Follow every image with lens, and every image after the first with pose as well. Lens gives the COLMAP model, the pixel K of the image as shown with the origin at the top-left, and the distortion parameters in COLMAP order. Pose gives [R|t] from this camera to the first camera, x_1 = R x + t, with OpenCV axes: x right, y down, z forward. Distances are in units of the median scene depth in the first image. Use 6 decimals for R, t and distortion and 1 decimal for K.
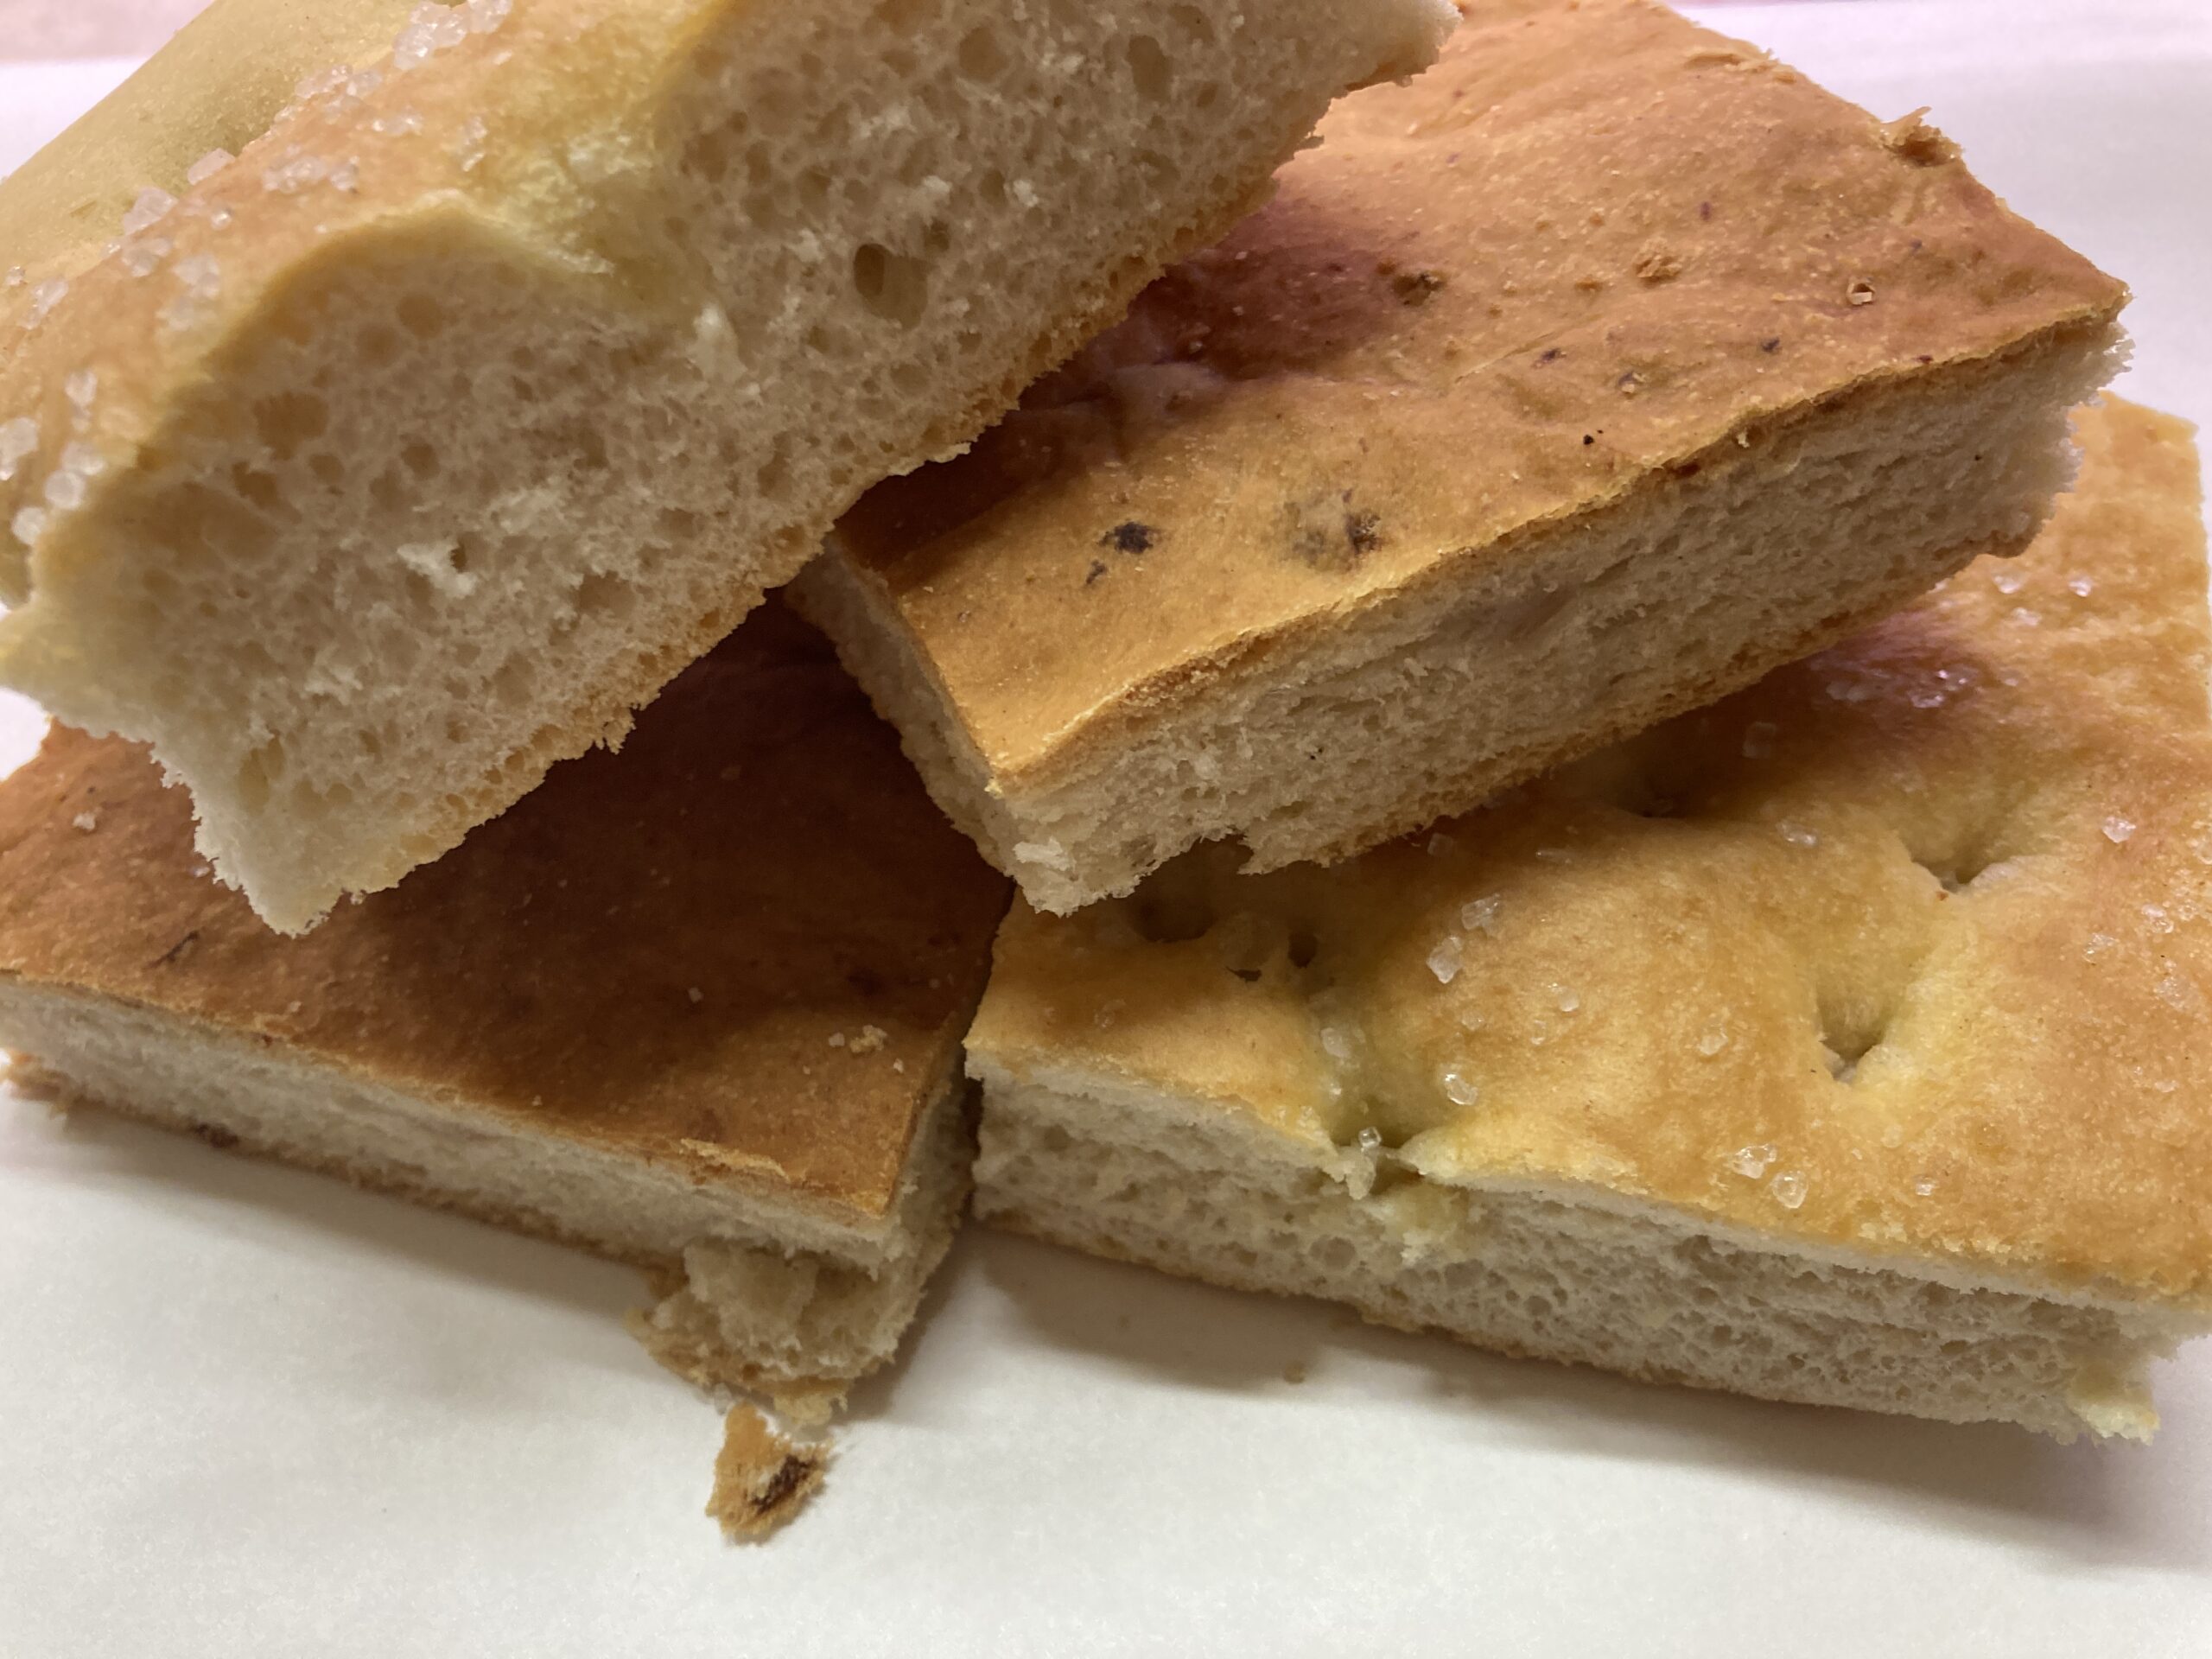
lens RADIAL K [[1933.4, 0, 1047.9], [0, 1933.4, 884.9], [0, 0, 1]] dist [-0.029250, -0.018237]
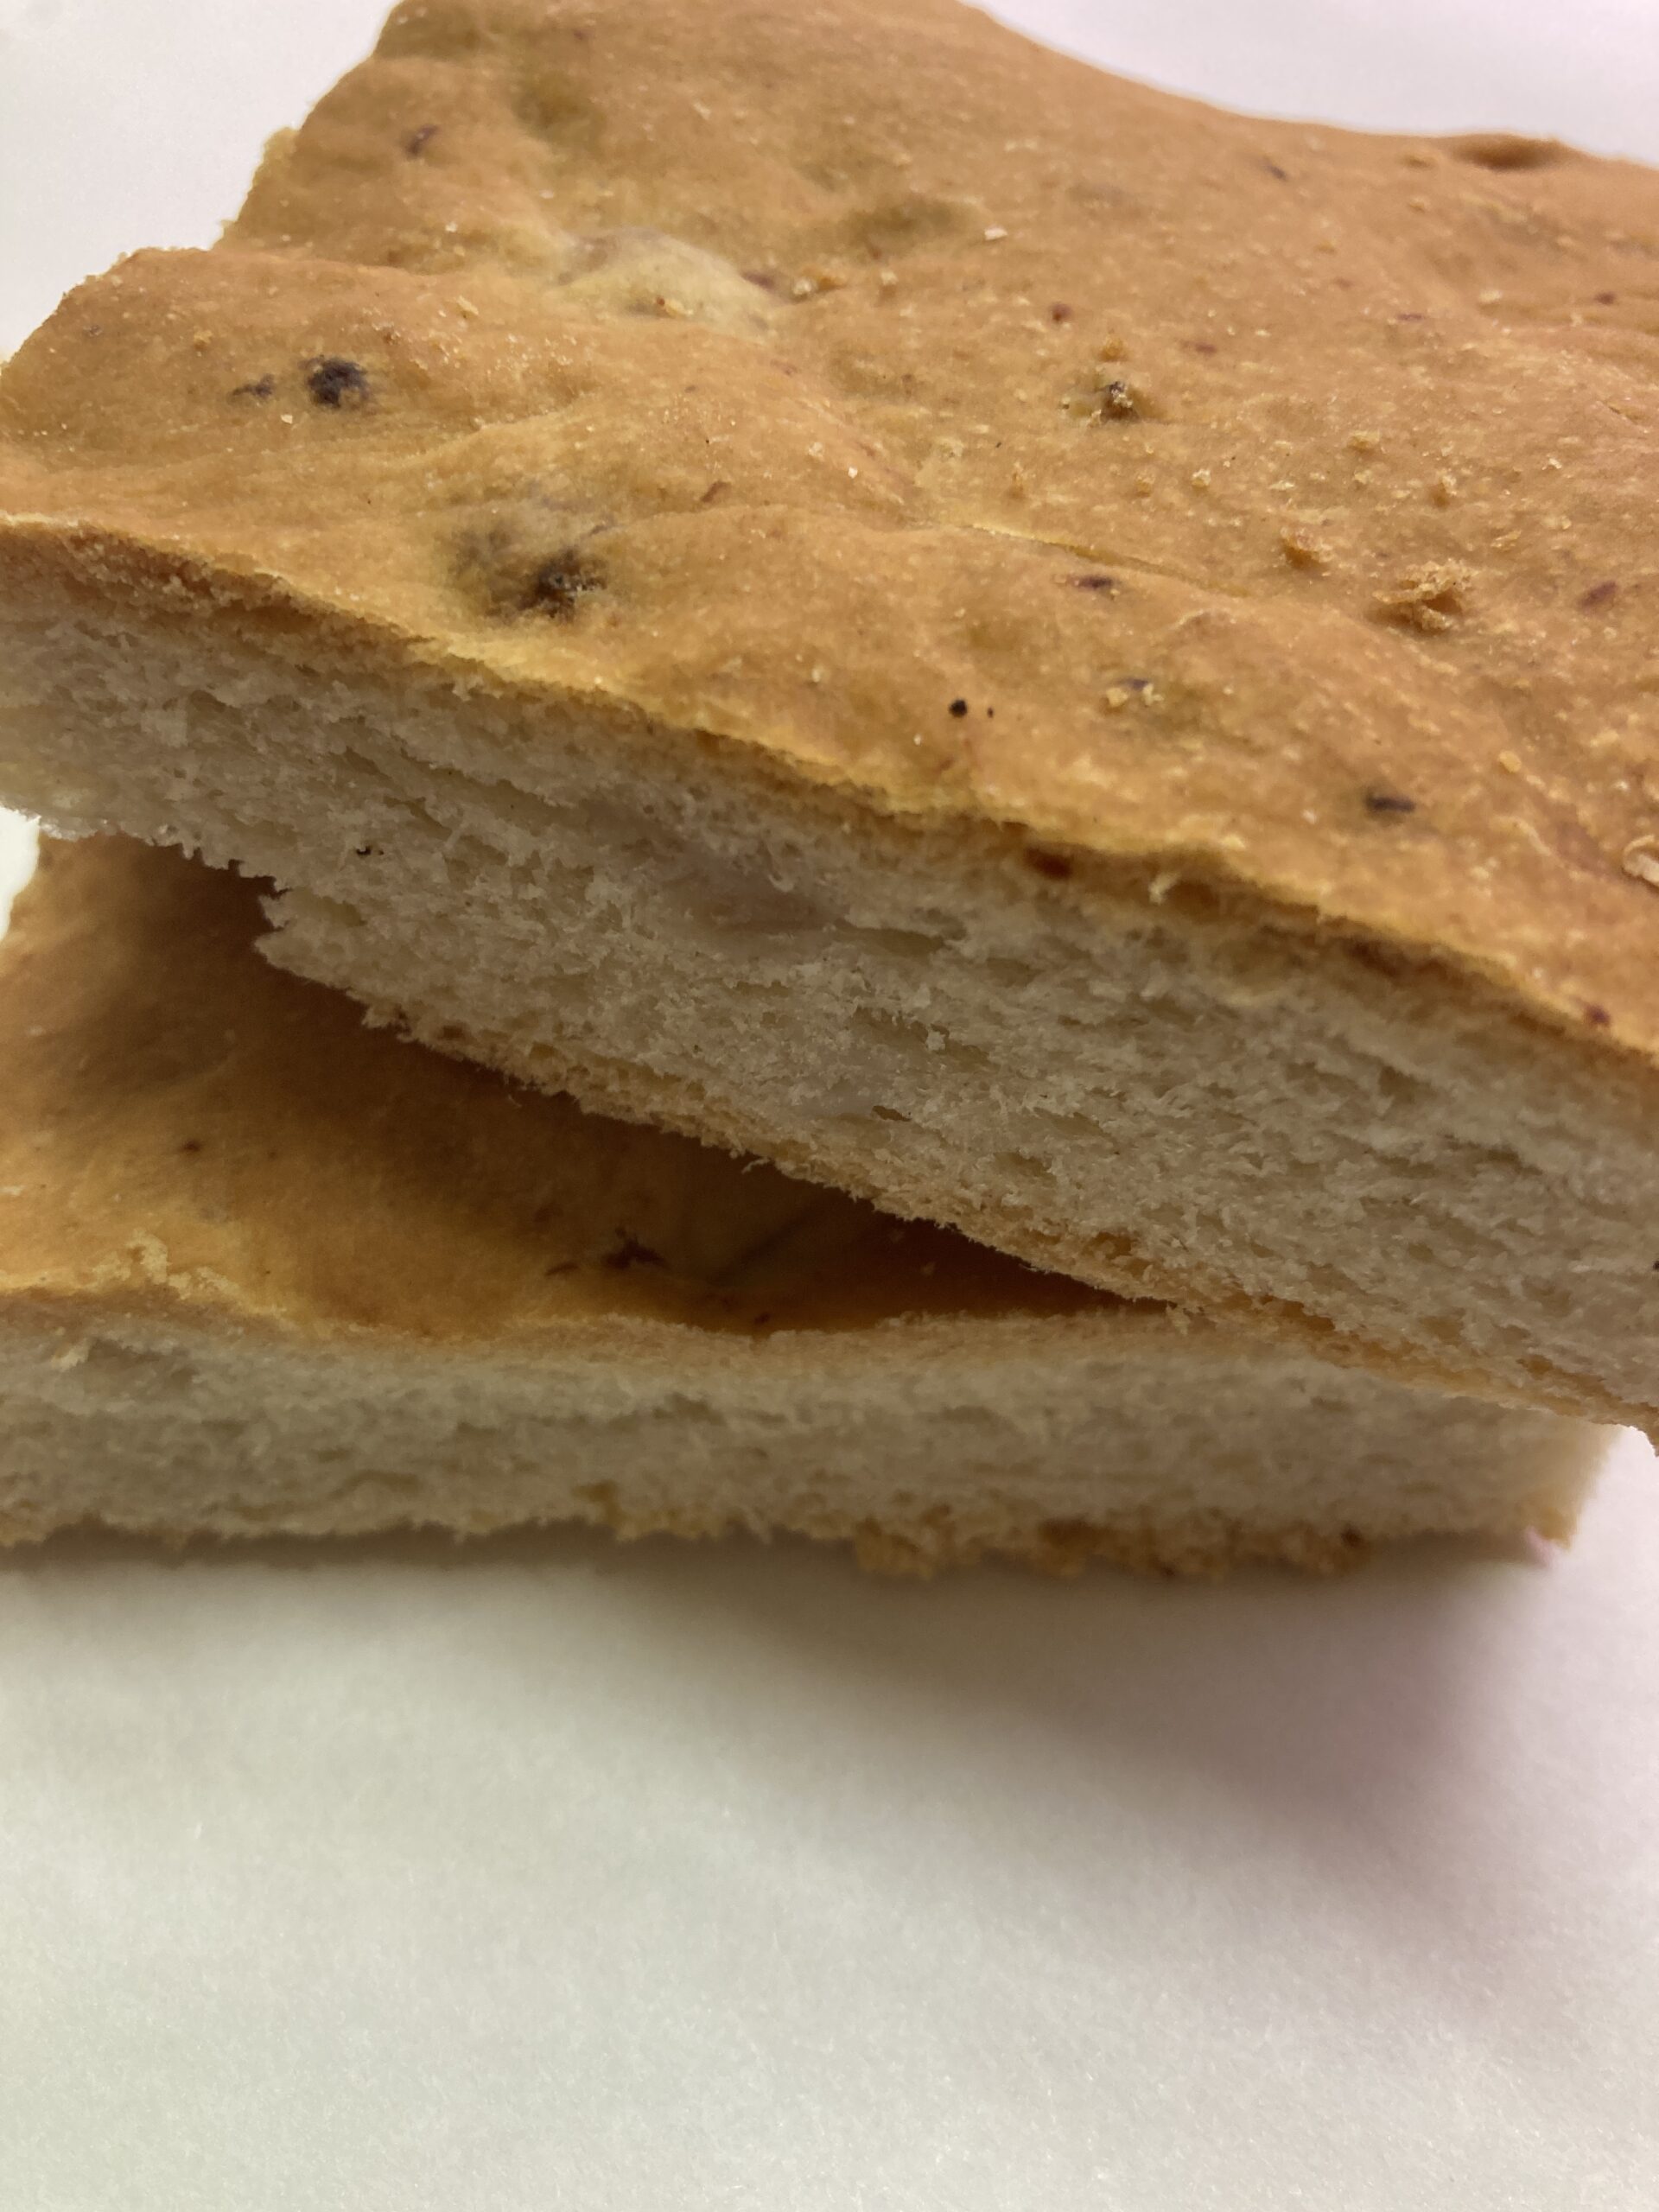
lens RADIAL K [[1933.4, 0, 823.2], [0, 1933.4, 1078.5], [0, 0, 1]] dist [-0.029250, -0.018237]
pose [[0.702175, 0.667100, -0.248855, 0.456526], [-0.649067, 0.743409, 0.161418, -0.214090], [0.292683, 0.048180, 0.954995, 0.464952]]
